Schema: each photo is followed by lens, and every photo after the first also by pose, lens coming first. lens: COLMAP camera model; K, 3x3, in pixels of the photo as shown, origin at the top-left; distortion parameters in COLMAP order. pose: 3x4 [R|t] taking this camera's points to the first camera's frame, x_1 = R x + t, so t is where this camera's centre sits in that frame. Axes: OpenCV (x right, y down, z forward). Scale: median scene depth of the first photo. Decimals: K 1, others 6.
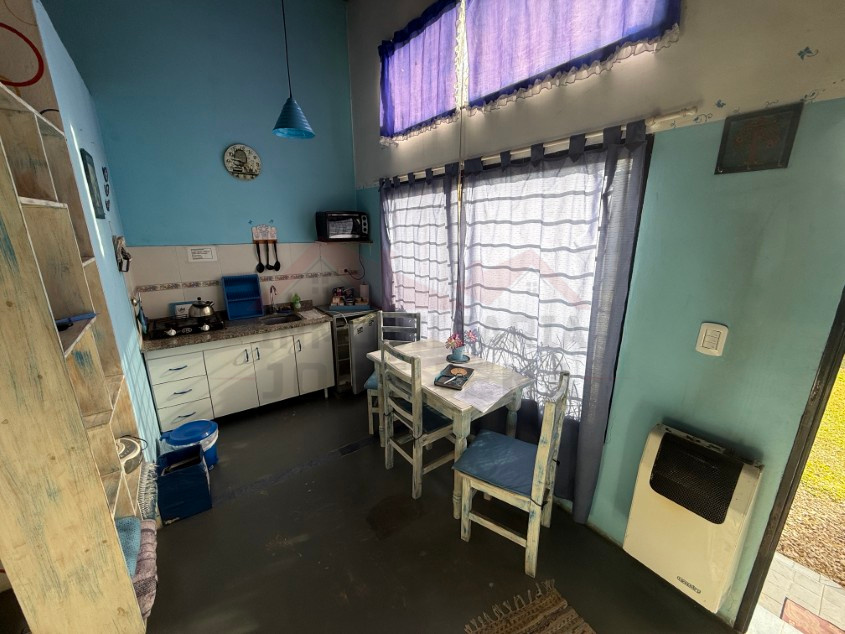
lens RADIAL K [[336.8, 0, 421.5], [0, 336.8, 317.6], [0, 0, 1]] dist [0.000864, 0.000231]
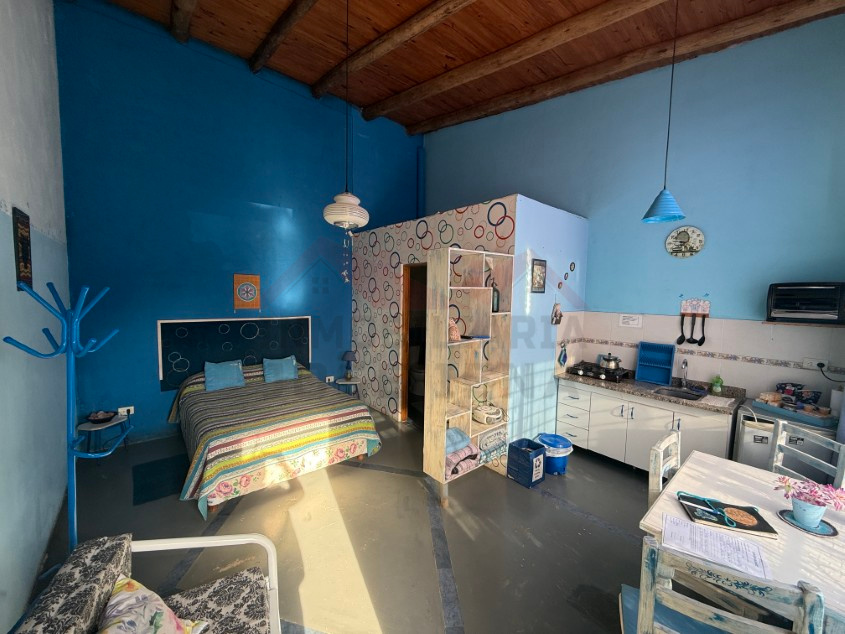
lens RADIAL K [[336.8, 0, 421.5], [0, 336.8, 317.6], [0, 0, 1]] dist [0.000864, 0.000231]
pose [[0.081194, 0.073143, -0.994011, 0.709369], [-0.275681, 0.960044, 0.048126, -0.073504], [0.957814, 0.270122, 0.098114, 0.229338]]
